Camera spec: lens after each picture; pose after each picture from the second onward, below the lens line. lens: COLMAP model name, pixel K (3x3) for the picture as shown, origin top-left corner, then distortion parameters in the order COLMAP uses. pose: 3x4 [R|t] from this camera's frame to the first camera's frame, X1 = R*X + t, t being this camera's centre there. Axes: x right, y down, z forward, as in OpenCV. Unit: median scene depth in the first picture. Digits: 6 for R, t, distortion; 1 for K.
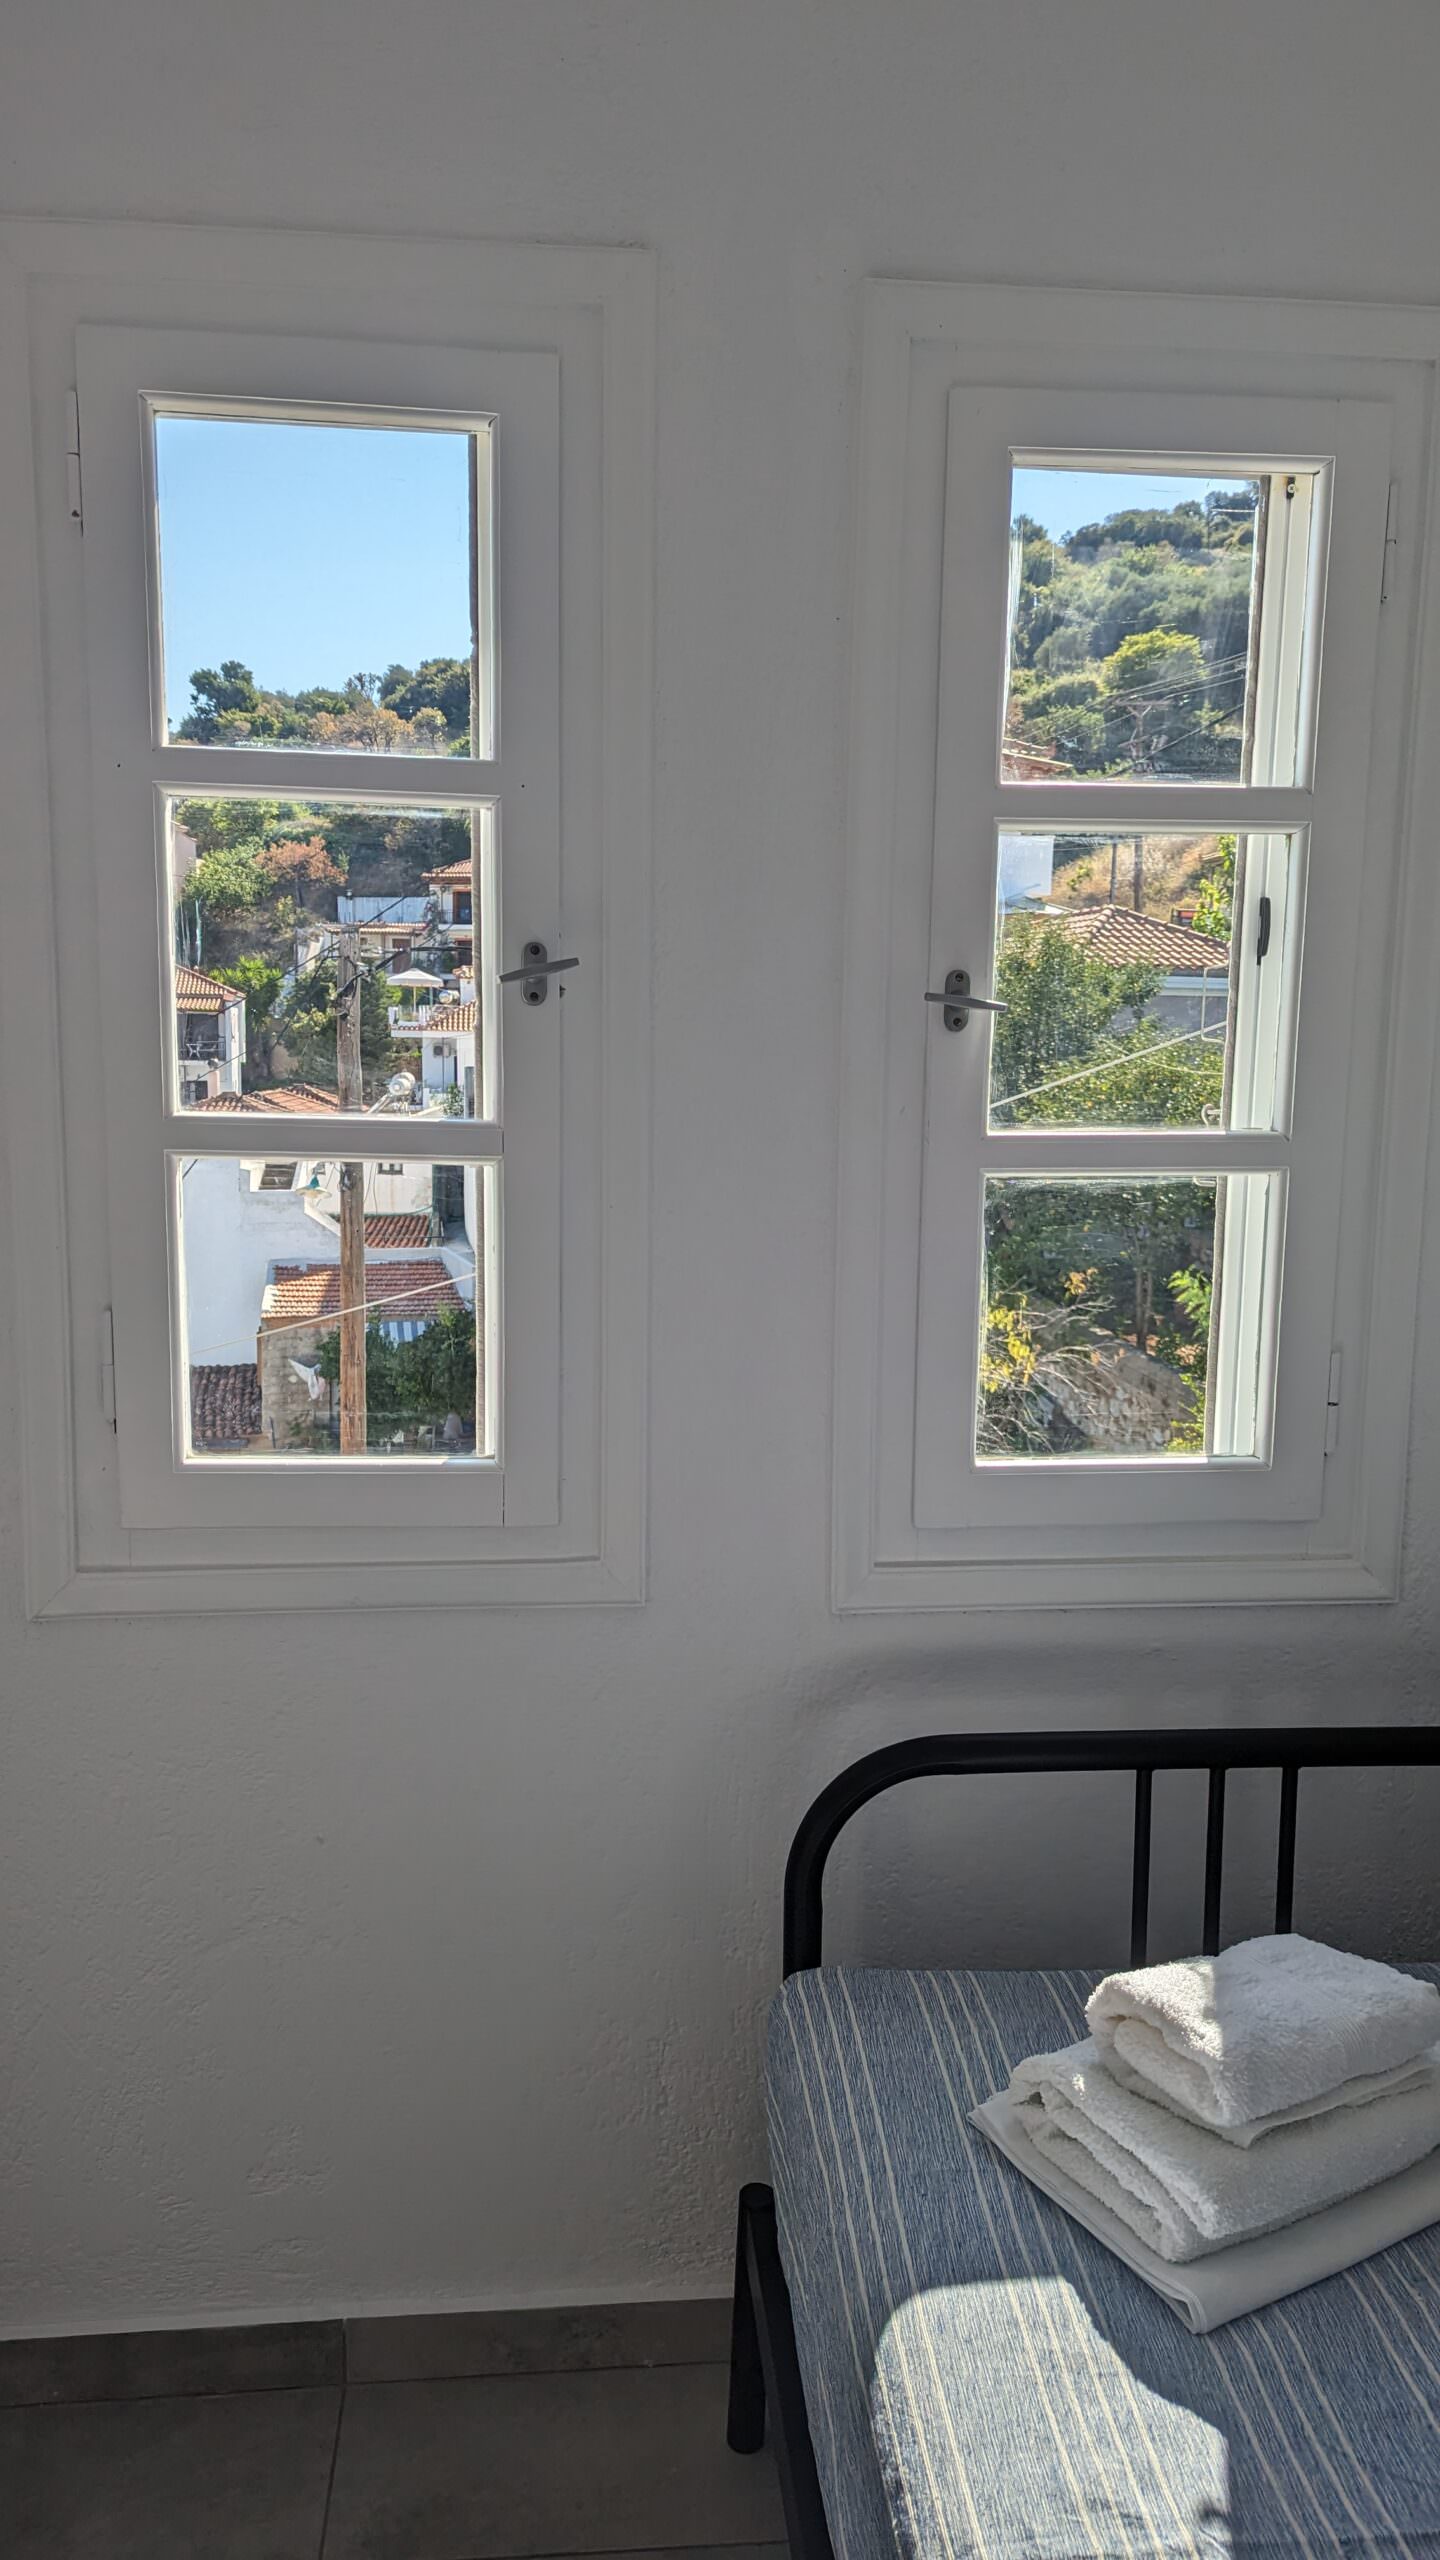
lens RADIAL K [[1747.6, 0, 720.0], [0, 1747.6, 1280.0], [0, 0, 1]] dist [0.039430, -0.039148]
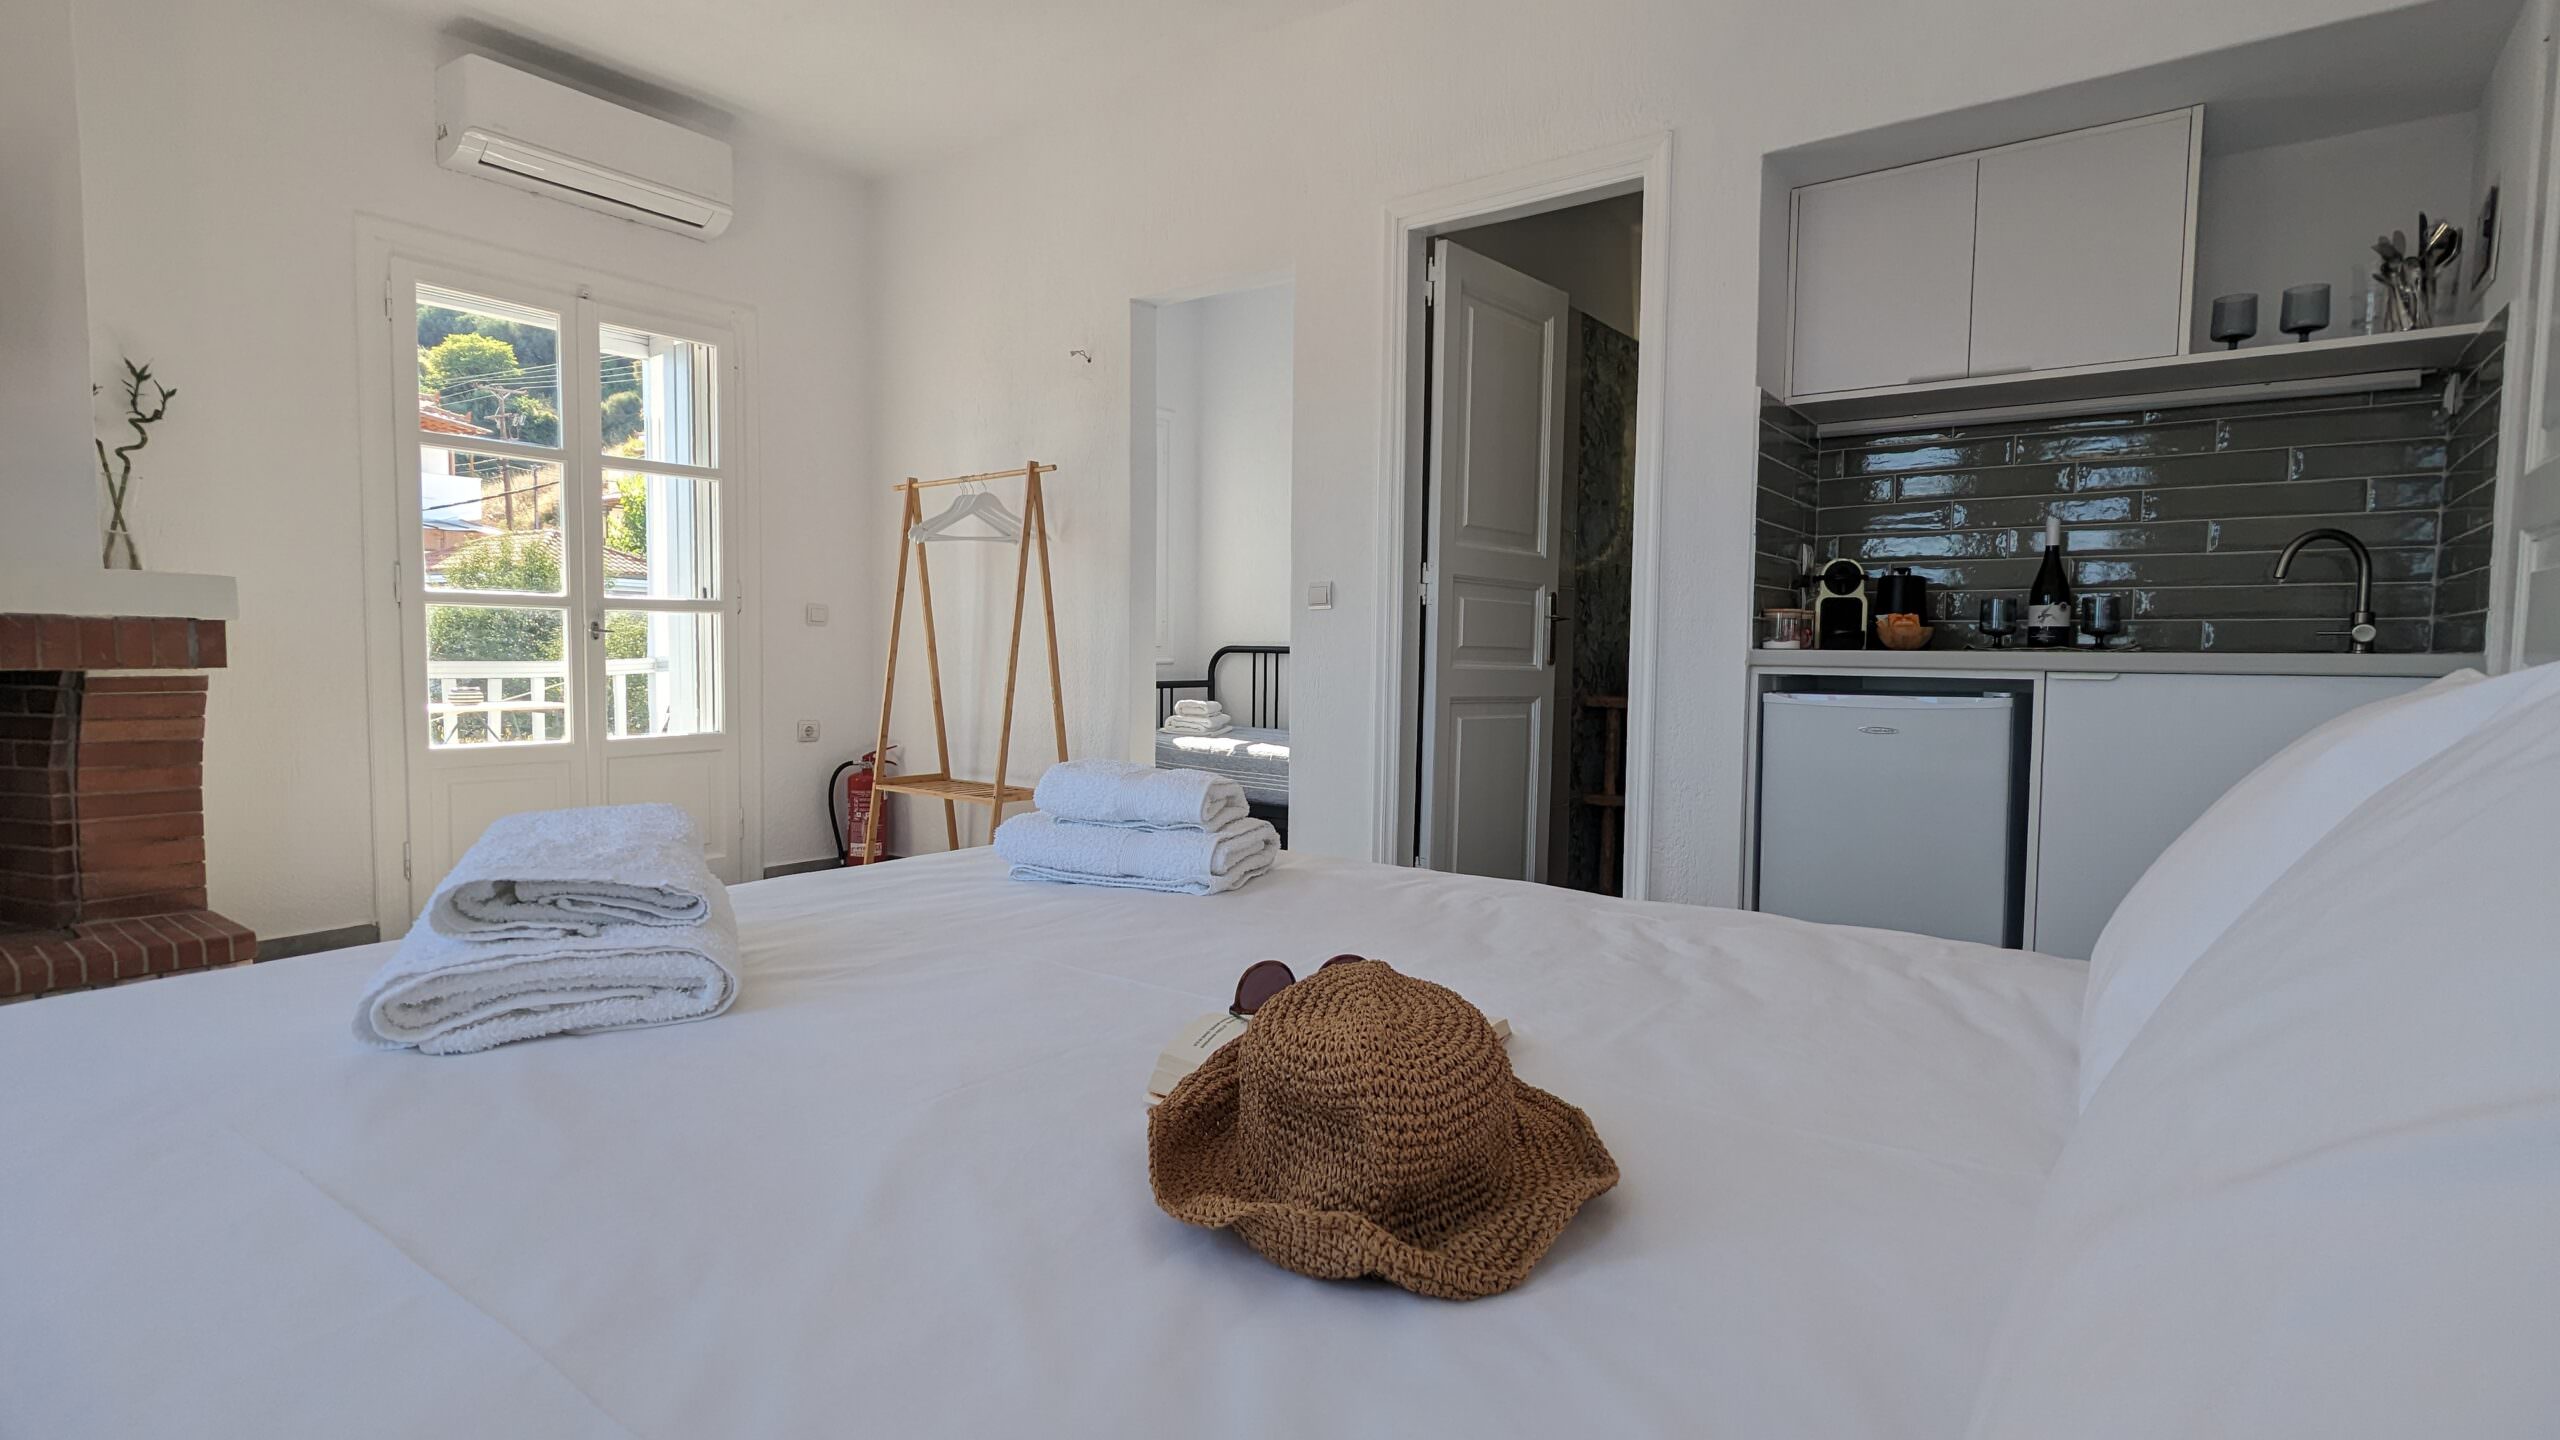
lens RADIAL K [[1251.9, 0, 1280.0], [0, 1251.9, 720.0], [0, 0, 1]] dist [-0.000818, -0.000826]
pose [[0.651751, -0.053245, 0.756562, -2.243345], [0.111469, 0.993425, -0.026112, 0.501627], [-0.750197, 0.101352, 0.653400, -1.618581]]
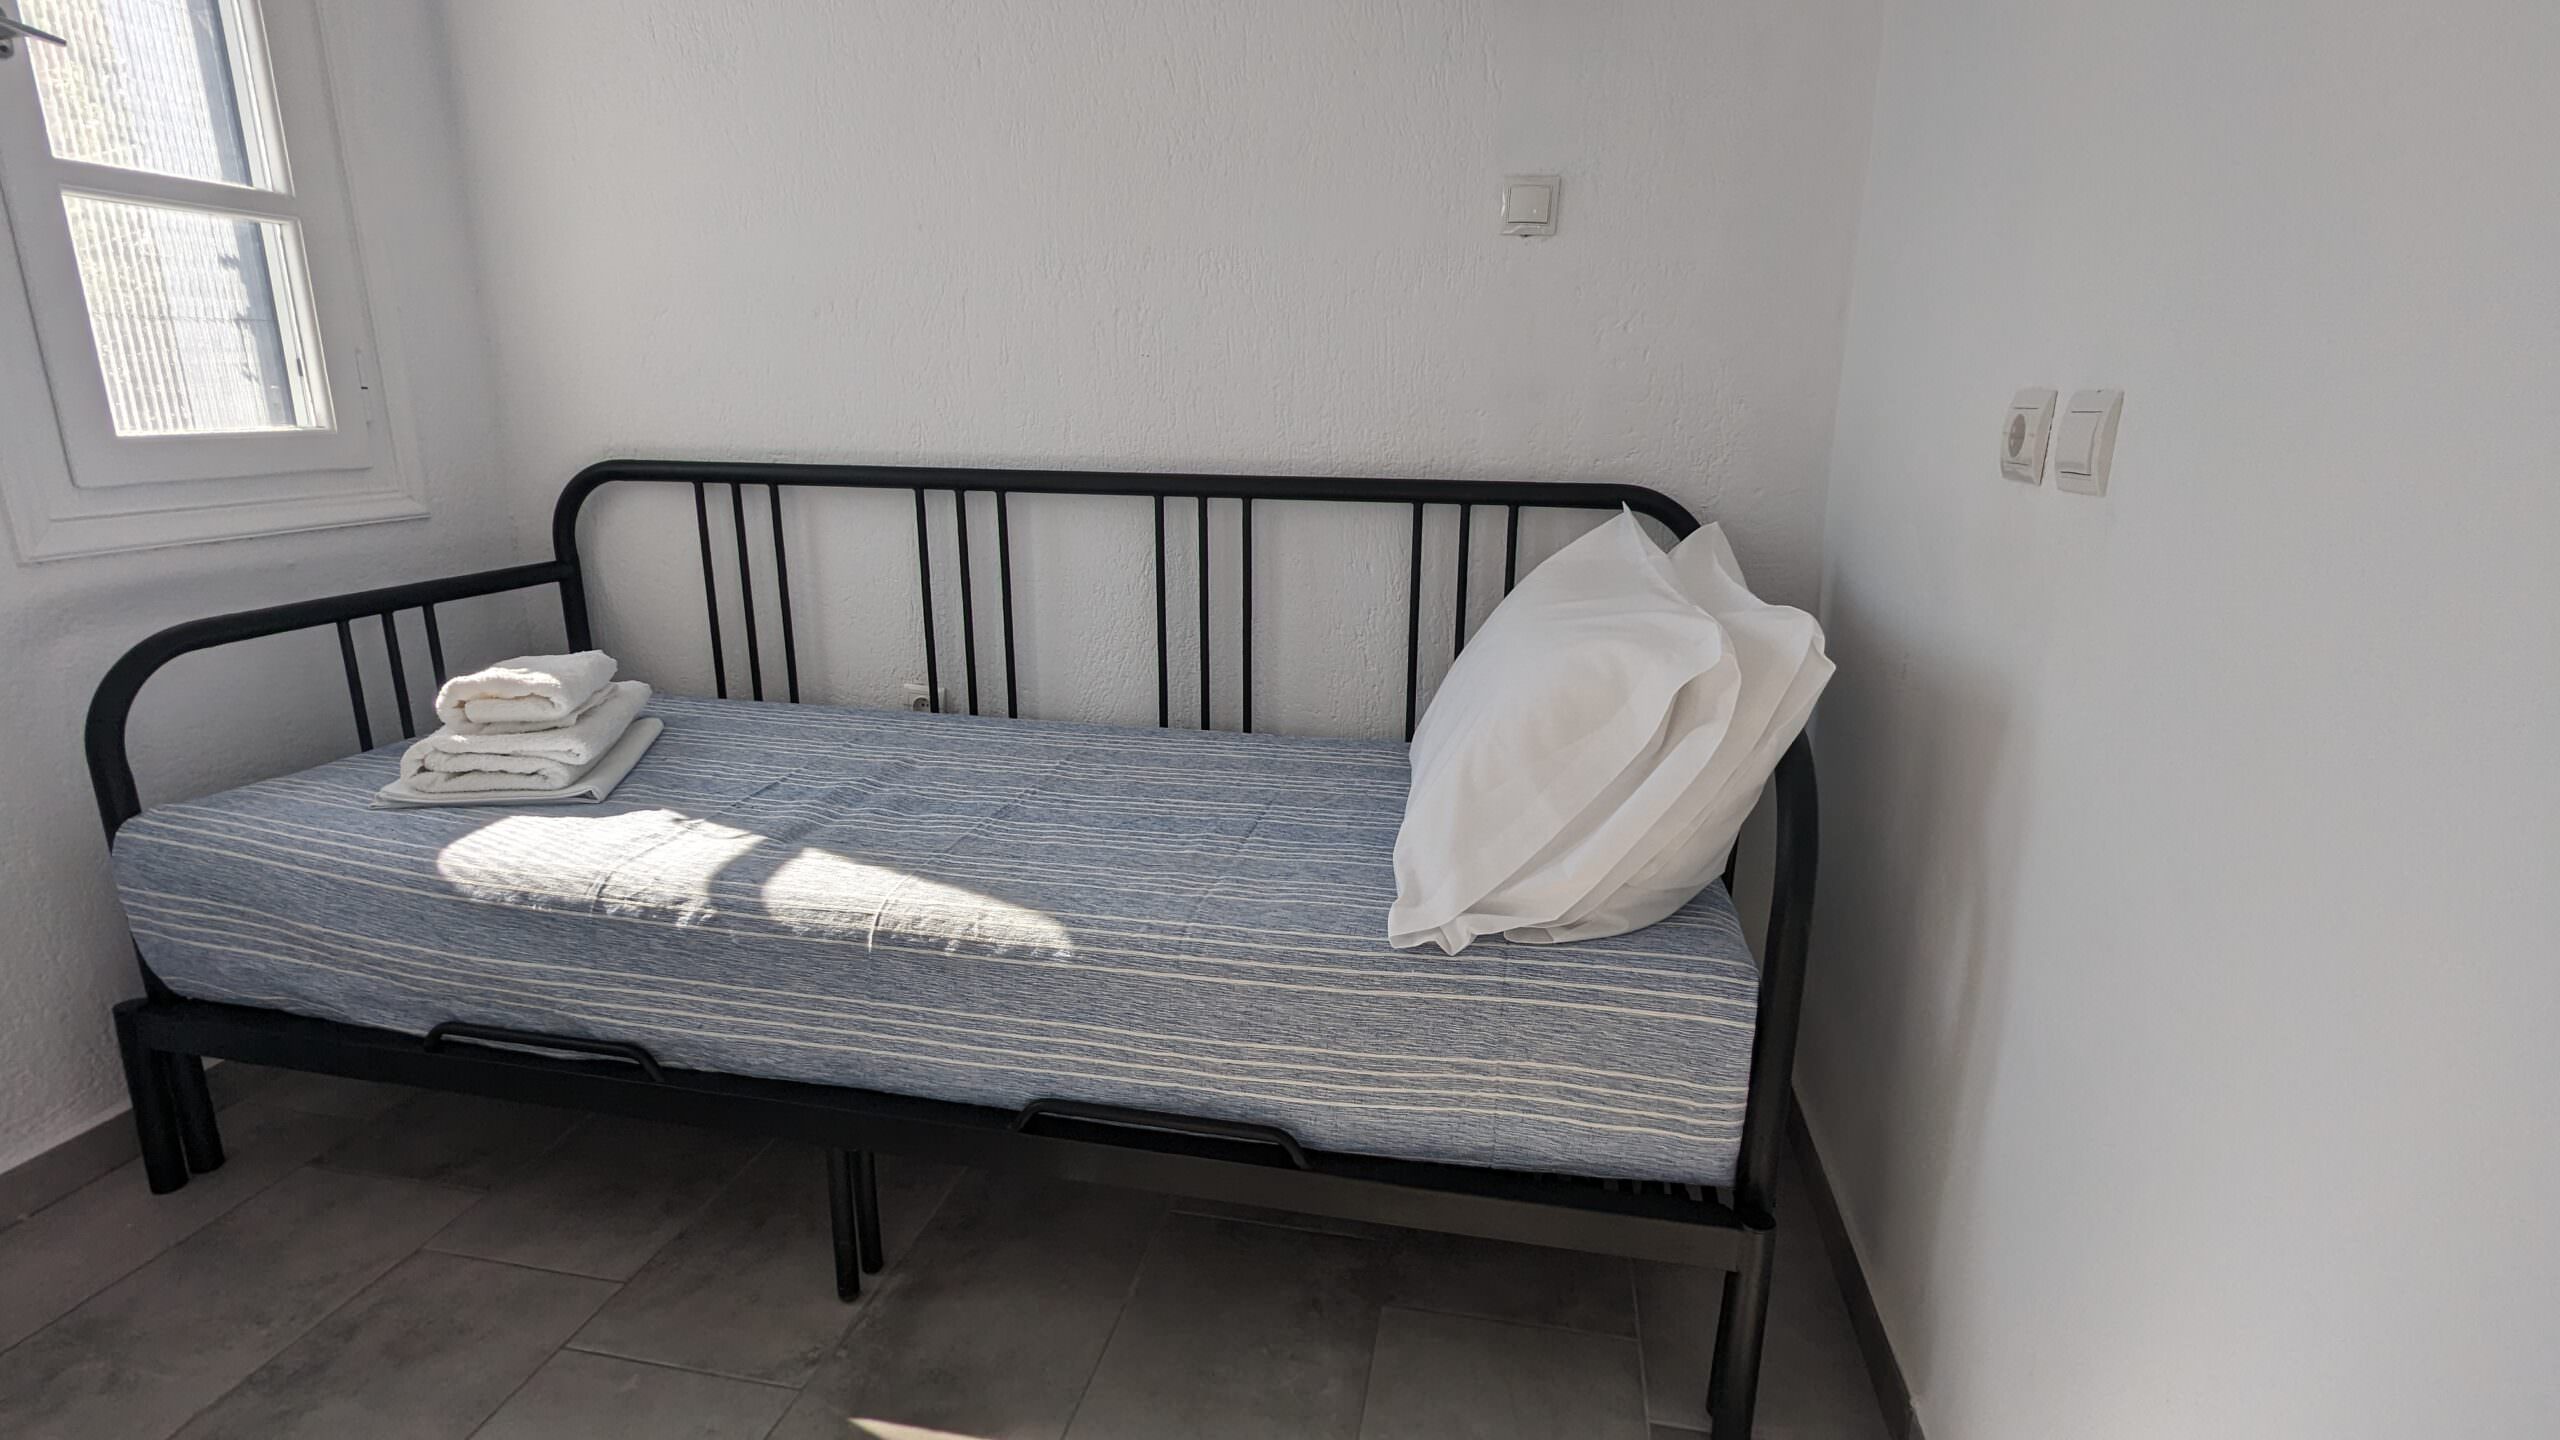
lens RADIAL K [[1251.9, 0, 1280.0], [0, 1251.9, 720.0], [0, 0, 1]] dist [-0.000818, -0.000826]
pose [[0.248833, -0.230954, 0.940607, -0.581125], [0.133592, 0.970055, 0.202844, 0.251231], [-0.959289, 0.075183, 0.272235, -0.047881]]
